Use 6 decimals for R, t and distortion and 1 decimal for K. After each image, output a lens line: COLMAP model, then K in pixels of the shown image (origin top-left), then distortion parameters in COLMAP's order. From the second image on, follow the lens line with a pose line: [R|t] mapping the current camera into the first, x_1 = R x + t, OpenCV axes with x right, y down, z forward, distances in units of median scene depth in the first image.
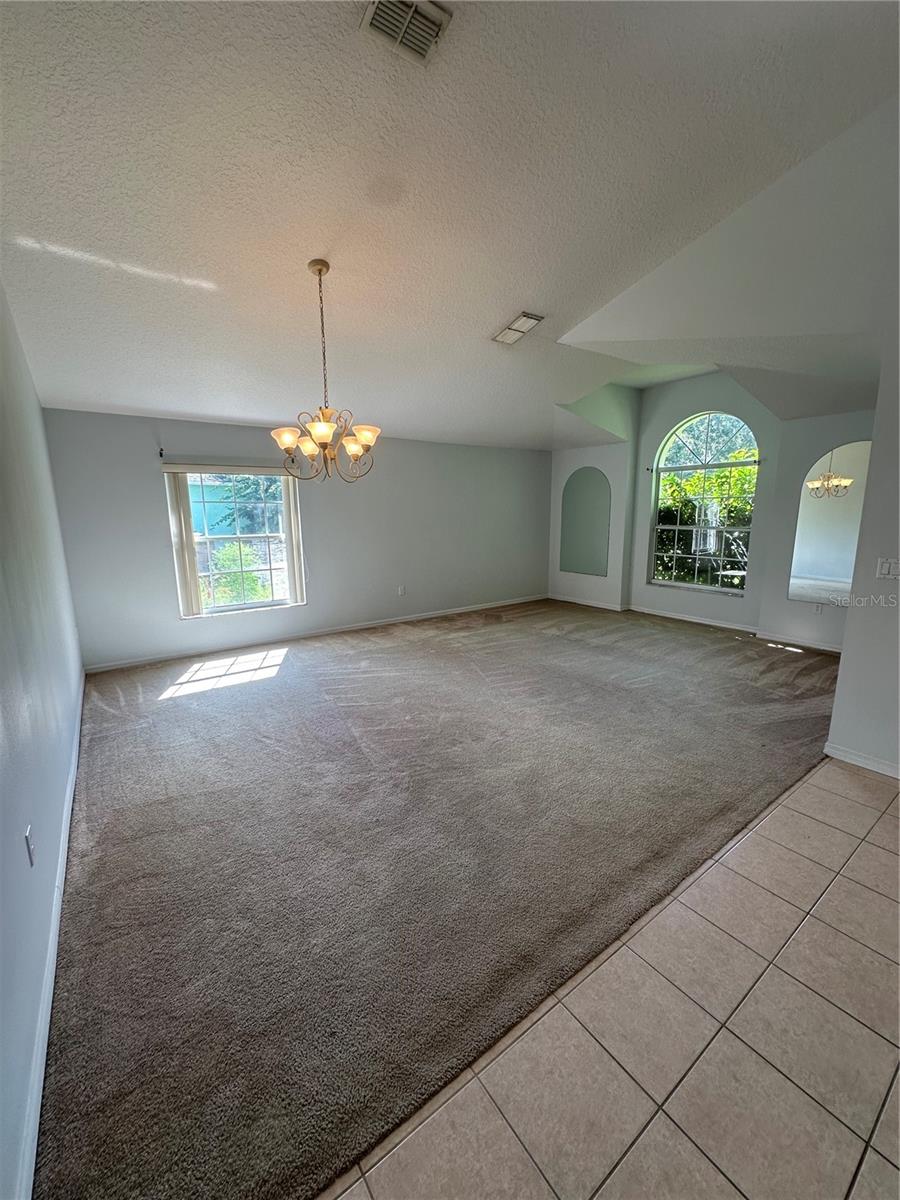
lens RADIAL K [[477.4, 0, 457.3], [0, 477.4, 599.4], [0, 0, 1]] dist [-0.003761, 0.000740]
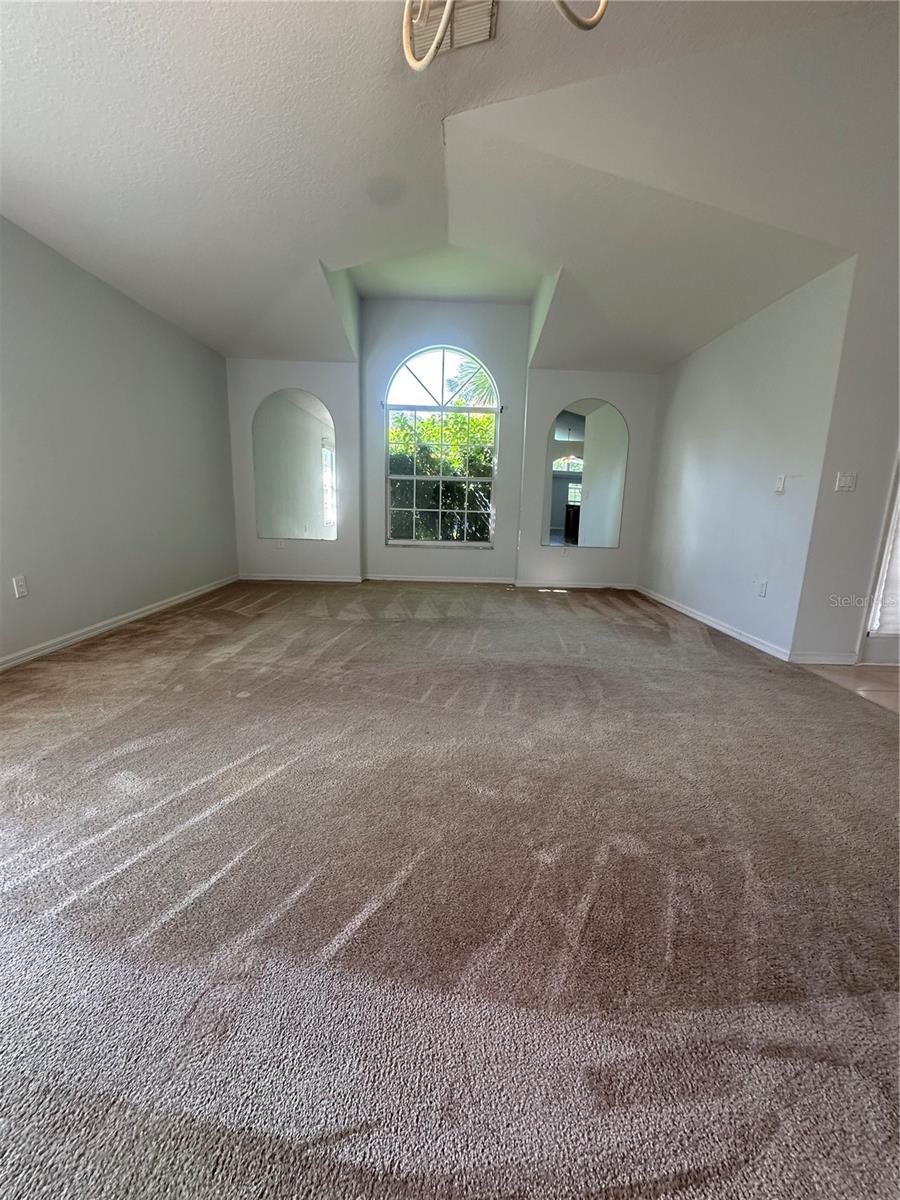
lens RADIAL K [[477.4, 0, 452.4], [0, 477.4, 591.9], [0, 0, 1]] dist [-0.003761, 0.000740]
pose [[0.577475, -0.126757, 0.806508, -0.285881], [0.115979, 0.990591, 0.072646, 0.000777], [-0.808129, 0.051587, 0.586743, 0.548465]]
